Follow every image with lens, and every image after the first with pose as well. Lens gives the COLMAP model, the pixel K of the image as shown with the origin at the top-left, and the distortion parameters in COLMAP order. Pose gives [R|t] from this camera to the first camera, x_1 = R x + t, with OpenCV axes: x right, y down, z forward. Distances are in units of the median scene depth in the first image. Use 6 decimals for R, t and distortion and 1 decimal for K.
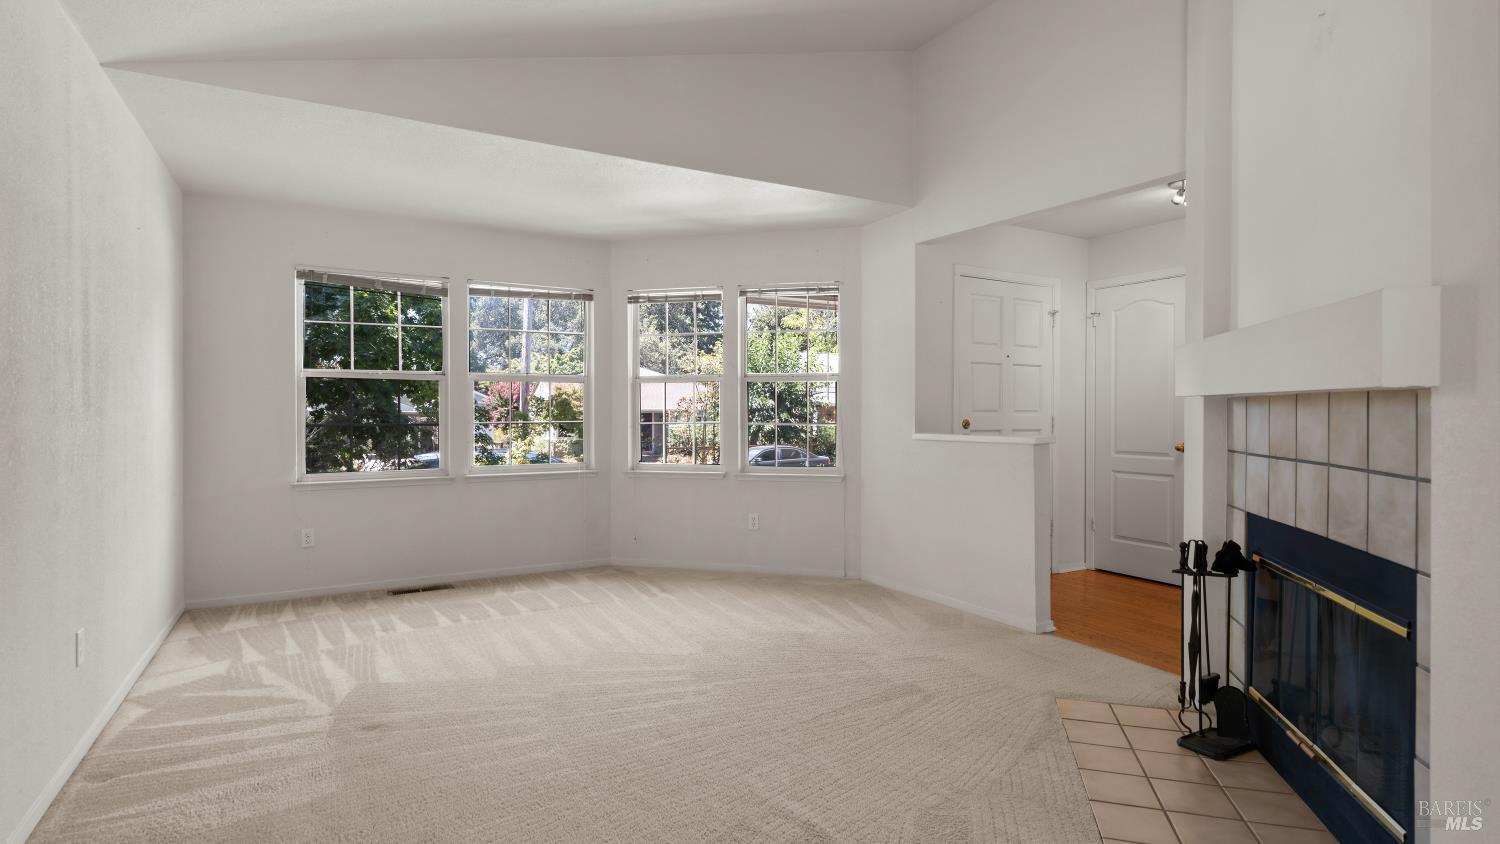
lens RADIAL K [[784.8, 0, 757.0], [0, 784.8, 421.4], [0, 0, 1]] dist [0.002231, 0.000367]
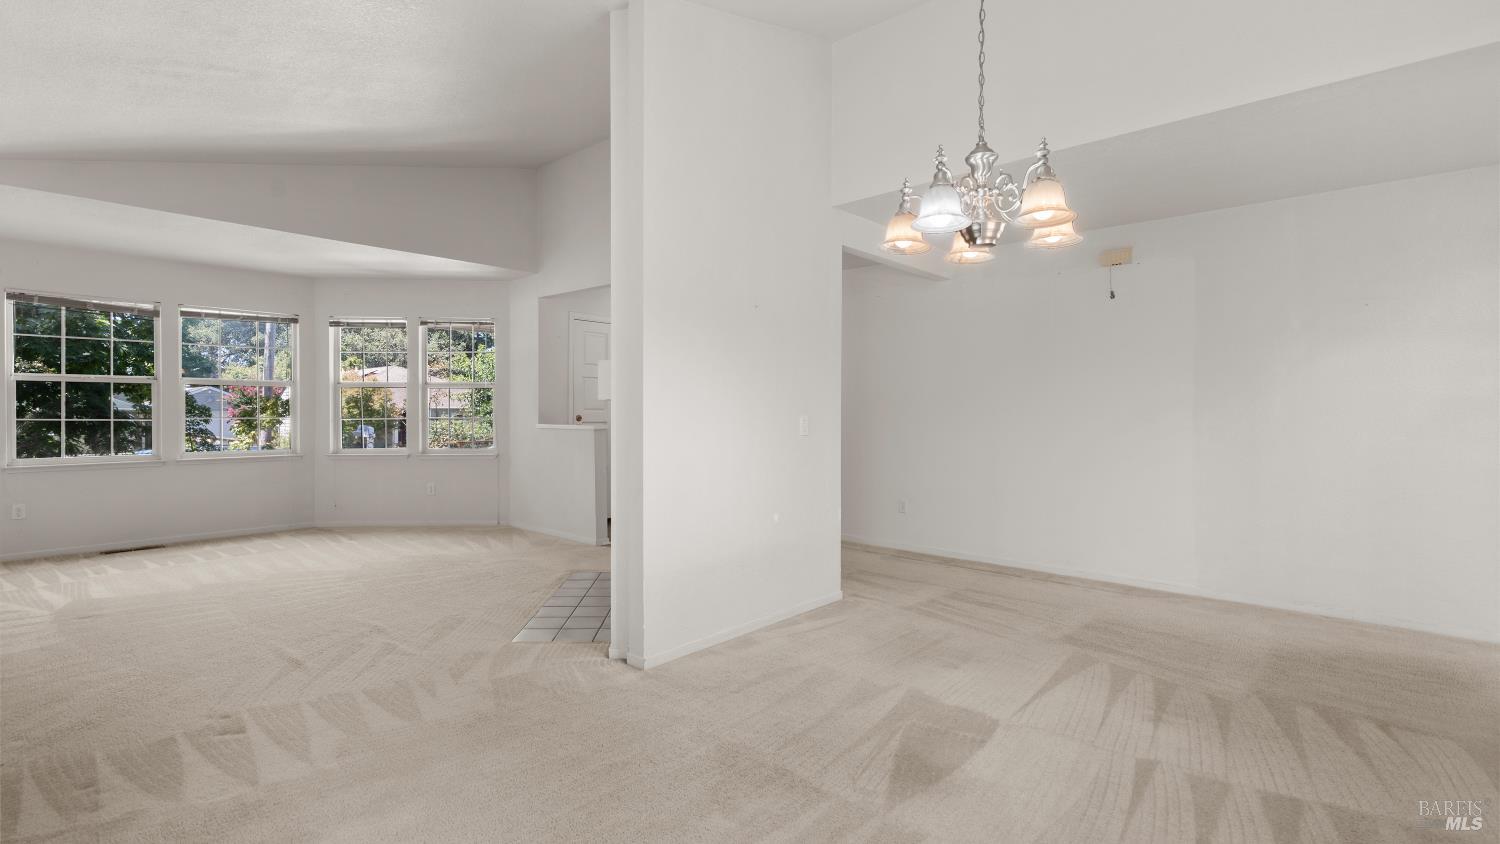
lens RADIAL K [[677.6, 0, 743.3], [0, 677.6, 418.0], [0, 0, 1]] dist [0.000833, 0.000636]
pose [[0.950165, -0.002076, 0.311740, 0.164172], [0.002268, 0.999997, -0.000252, 0.004624], [-0.311739, 0.000946, 0.950167, -0.341715]]
